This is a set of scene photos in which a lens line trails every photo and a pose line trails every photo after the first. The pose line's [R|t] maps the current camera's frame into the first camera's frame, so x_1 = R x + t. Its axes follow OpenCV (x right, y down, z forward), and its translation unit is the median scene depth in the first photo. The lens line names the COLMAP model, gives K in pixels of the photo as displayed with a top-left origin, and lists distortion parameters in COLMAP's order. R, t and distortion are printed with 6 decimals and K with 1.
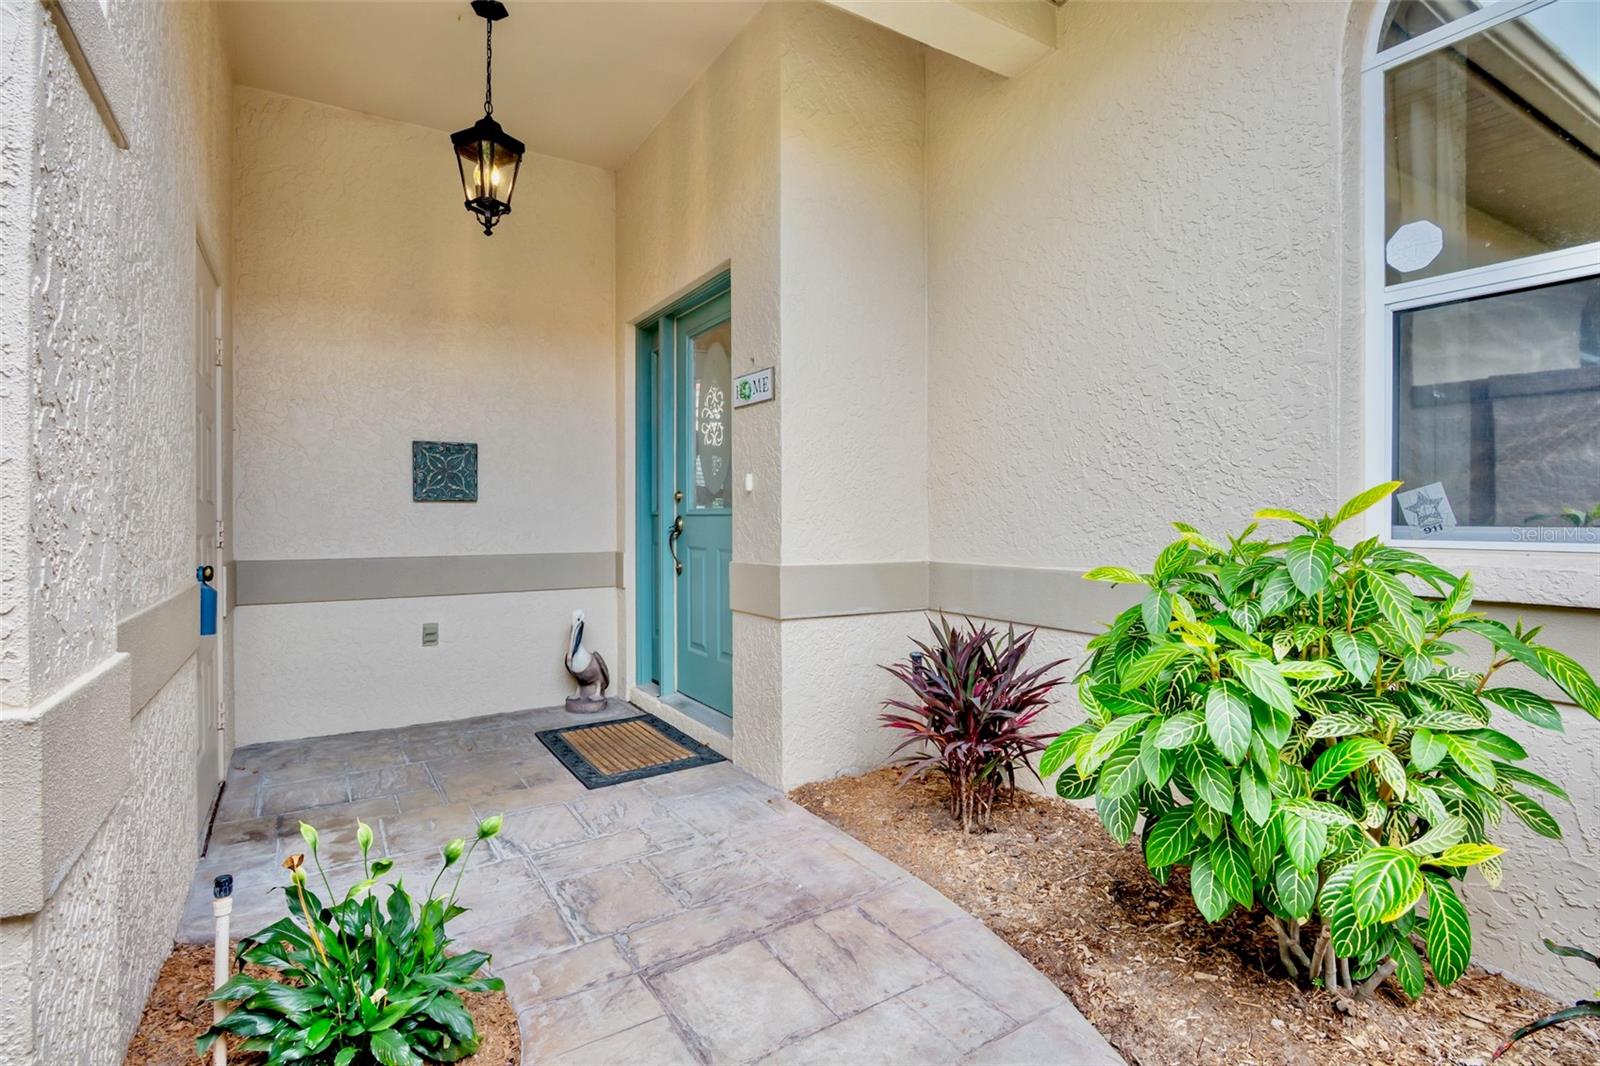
lens RADIAL K [[789.5, 0, 797.6], [0, 789.5, 535.4], [0, 0, 1]] dist [-0.000125, 0.000097]
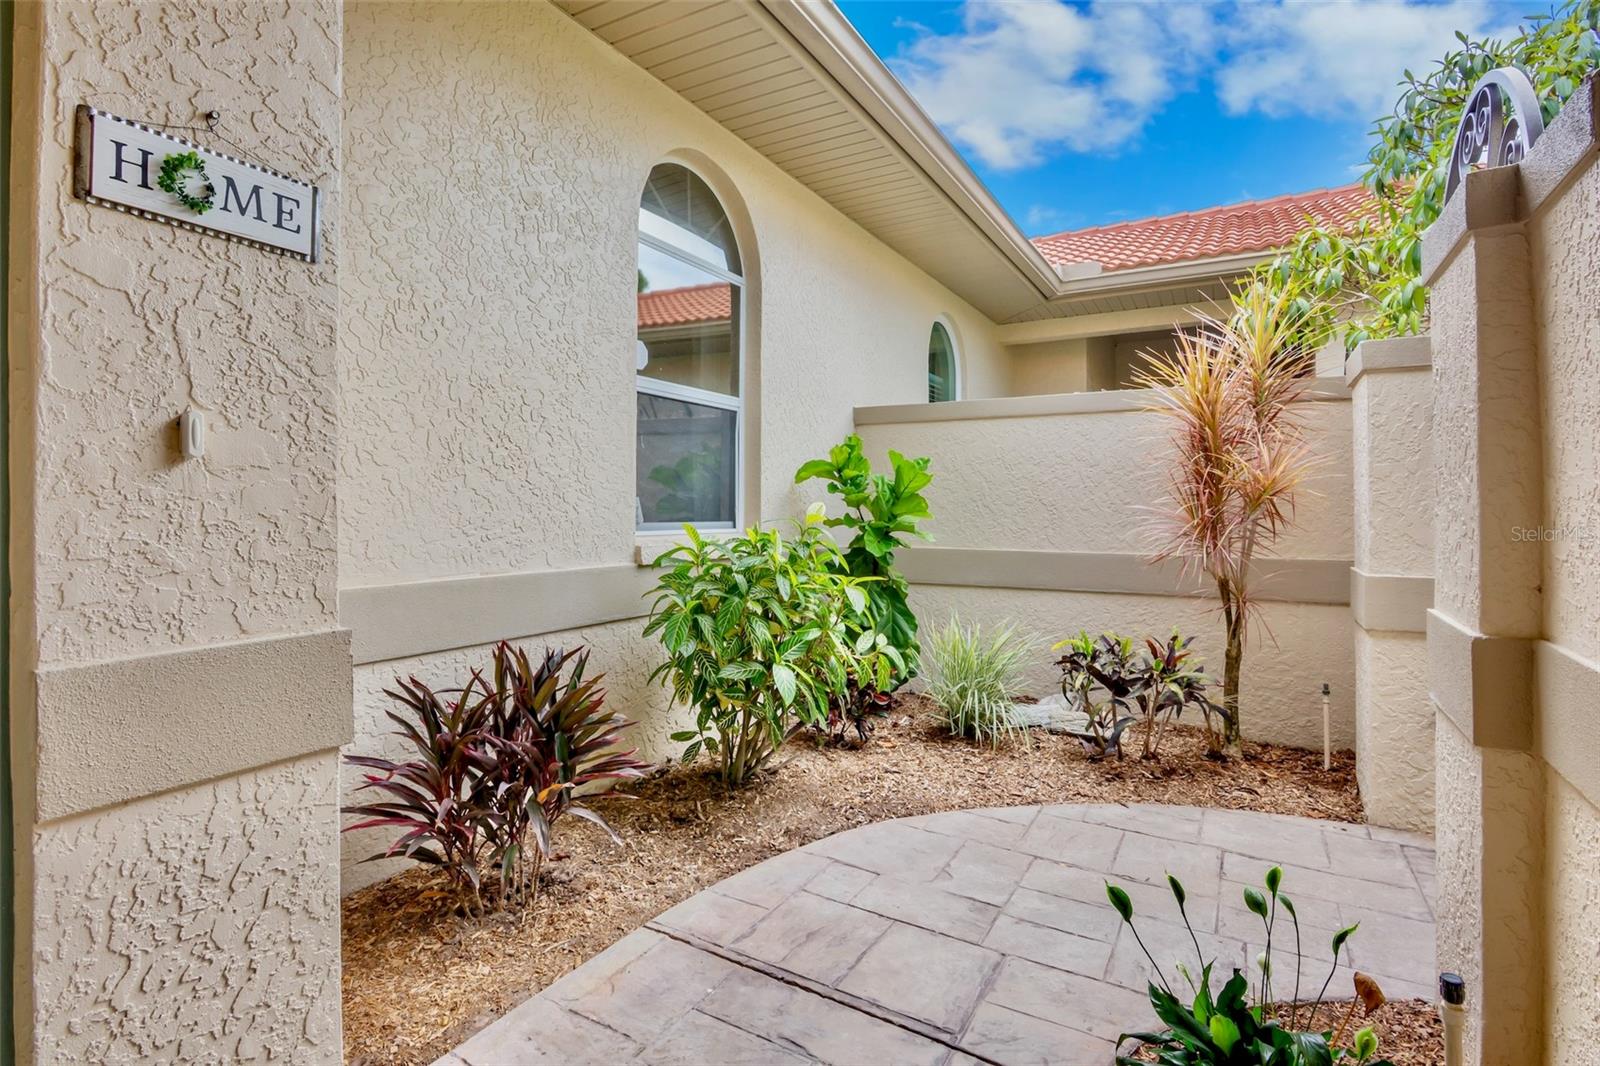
lens RADIAL K [[794.6, 0, 799.9], [0, 794.6, 522.7], [0, 0, 1]] dist [-0.008923, -0.000100]
pose [[-0.479991, -0.021263, 0.877016, -0.706666], [0.006239, 0.999598, 0.027650, -0.047412], [-0.877251, 0.018744, -0.479666, 1.253248]]
